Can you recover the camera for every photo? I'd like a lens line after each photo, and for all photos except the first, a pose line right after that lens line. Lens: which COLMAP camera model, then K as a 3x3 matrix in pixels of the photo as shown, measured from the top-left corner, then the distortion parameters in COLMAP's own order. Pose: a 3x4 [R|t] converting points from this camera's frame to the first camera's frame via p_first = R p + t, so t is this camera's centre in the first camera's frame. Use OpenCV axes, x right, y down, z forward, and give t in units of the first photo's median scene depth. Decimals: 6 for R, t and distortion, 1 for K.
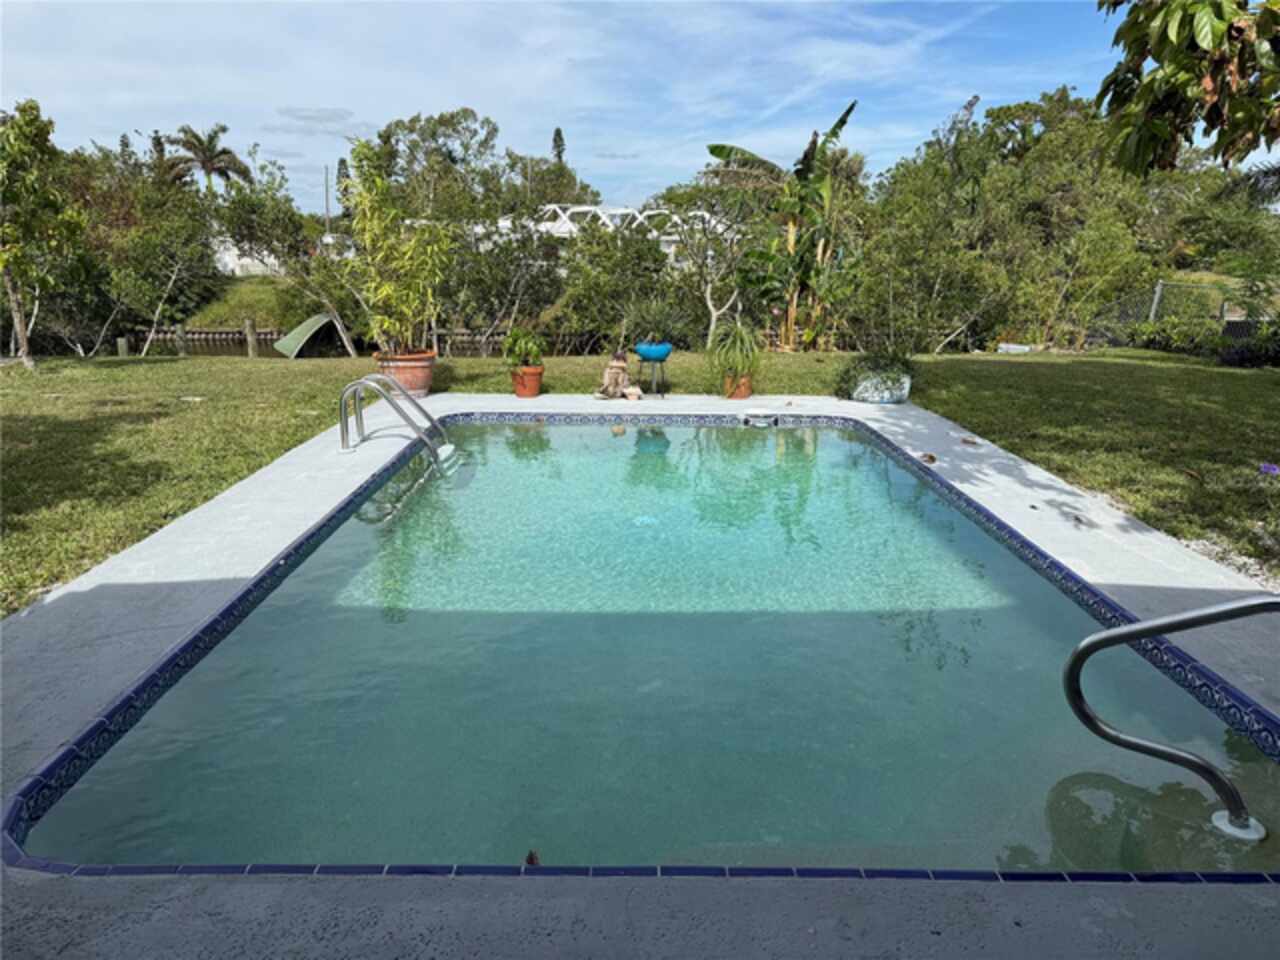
lens RADIAL K [[878.6, 0, 641.2], [0, 878.6, 495.8], [0, 0, 1]] dist [0.069720, -0.088578]
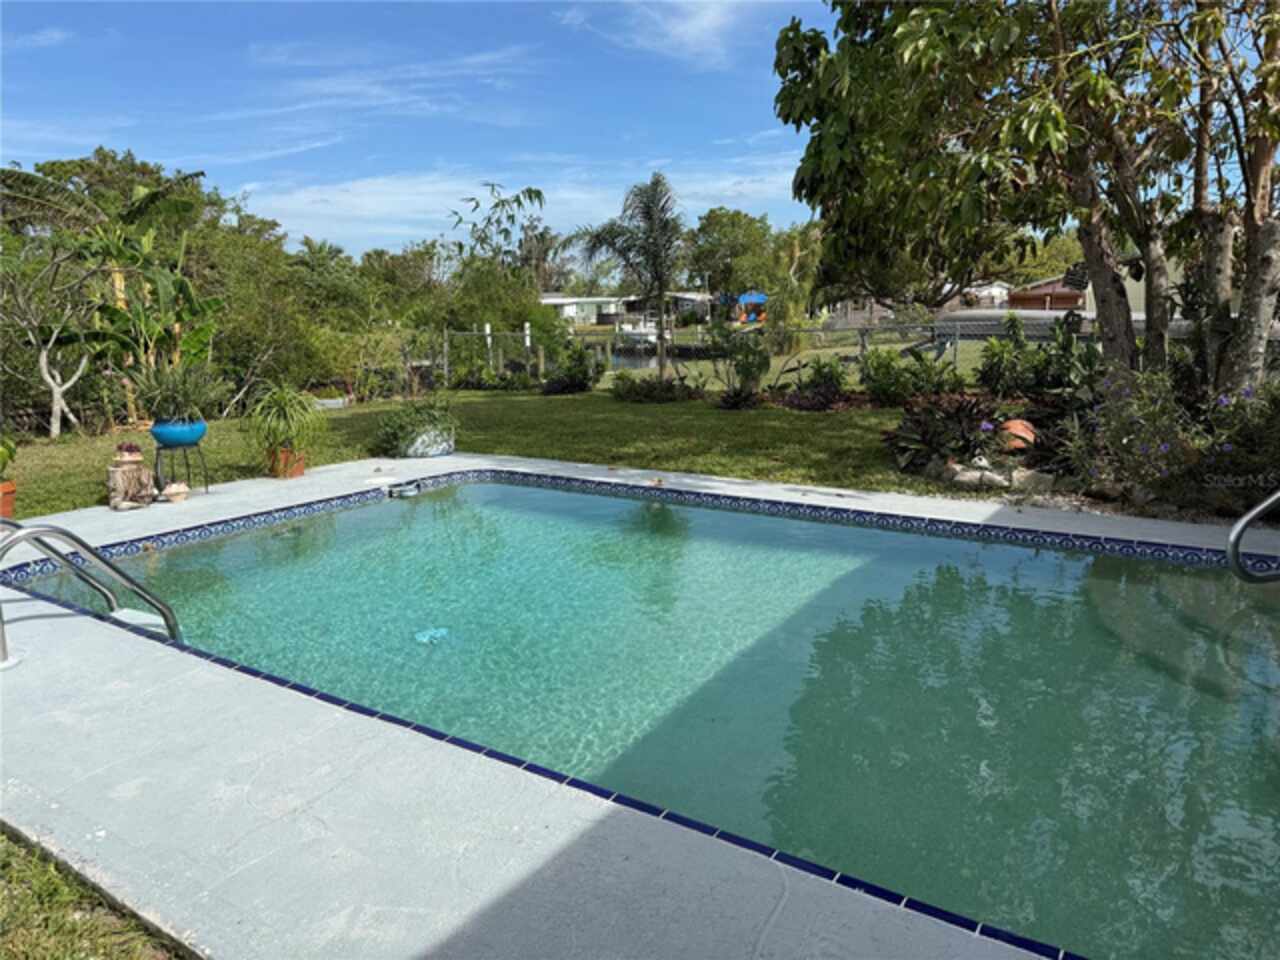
lens RADIAL K [[891.0, 0, 640.0], [0, 891.0, 480.0], [0, 0, 1]] dist [0.104053, -0.124849]
pose [[0.577358, -0.172041, 0.798160, -0.081038], [0.242519, 0.969566, 0.033558, -0.012739], [-0.779643, 0.174194, 0.601510, 0.054649]]
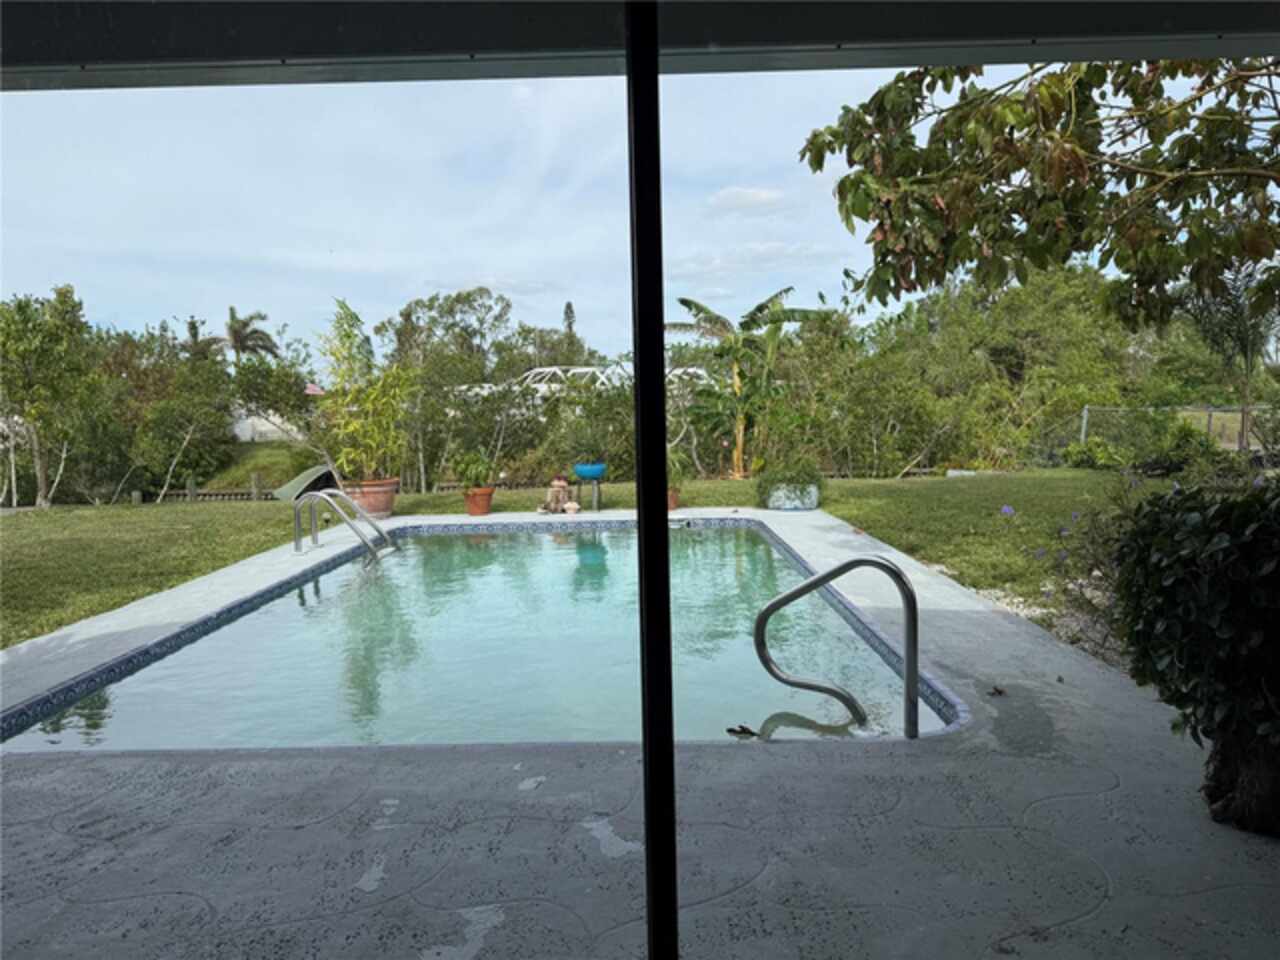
lens RADIAL K [[880.0, 0, 640.0], [0, 880.0, 480.0], [0, 0, 1]] dist [0.110959, -0.175391]
pose [[0.999285, -0.032902, -0.018619, 0.021438], [0.028747, 0.981175, -0.190967, 0.014108], [0.024551, 0.190295, 0.981420, -0.024087]]
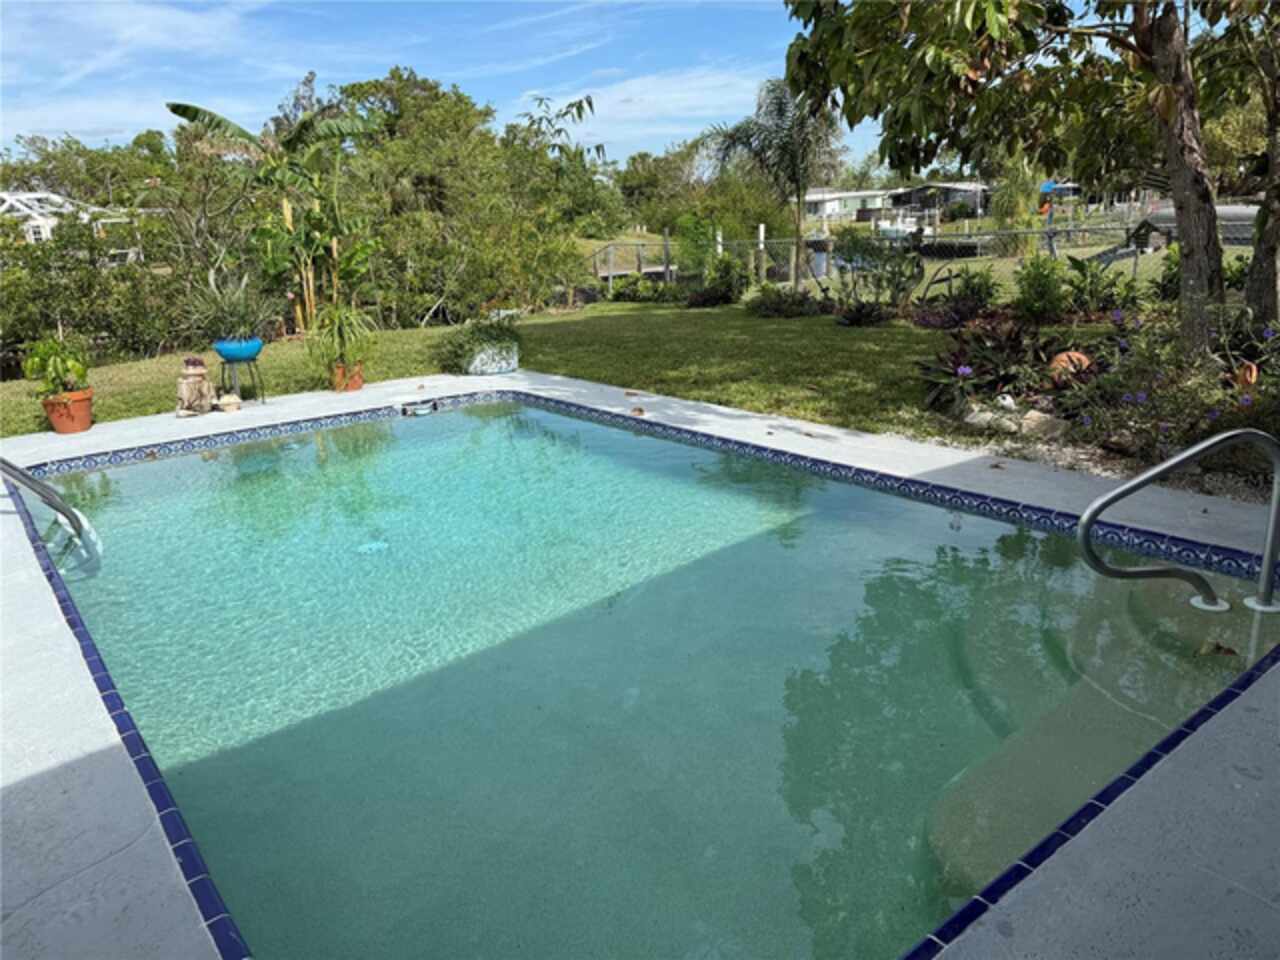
lens RADIAL K [[881.1, 0, 632.9], [0, 881.1, 466.4], [0, 0, 1]] dist [0.201245, -0.364189]
pose [[0.791428, -0.204945, 0.575882, -0.044348], [0.211778, 0.975701, 0.056189, -0.005771], [-0.573404, 0.077489, 0.815600, 0.022358]]
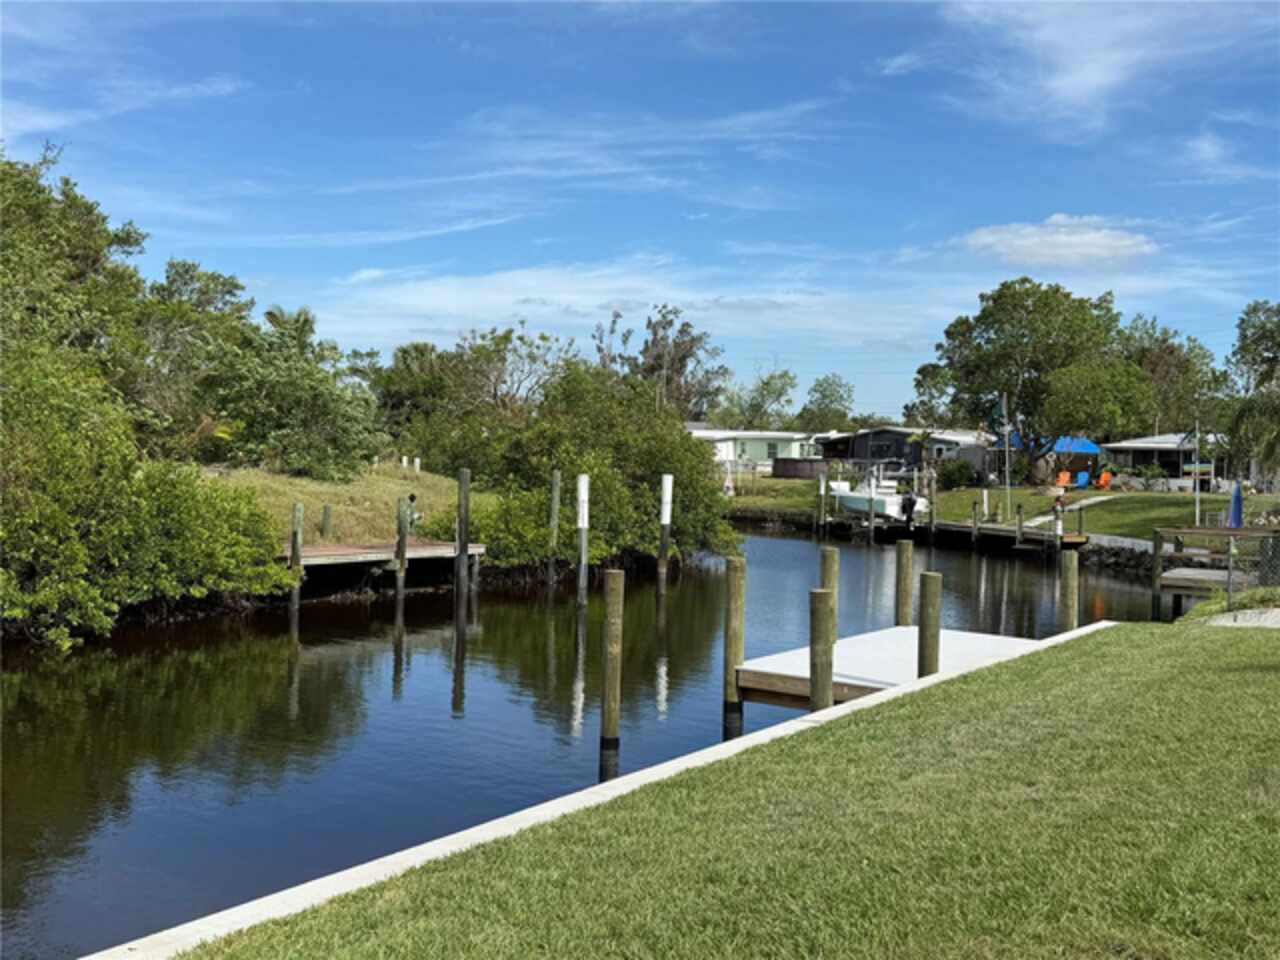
lens RADIAL K [[1374.5, 0, 640.0], [0, 1374.5, 480.0], [0, 0, 1]] dist [-0.006445, -0.019123]
pose [[0.675948, -0.007930, 0.736906, 0.206084], [0.179185, 0.971703, -0.153905, -0.087089], [-0.714833, 0.236074, 0.658242, 0.329524]]
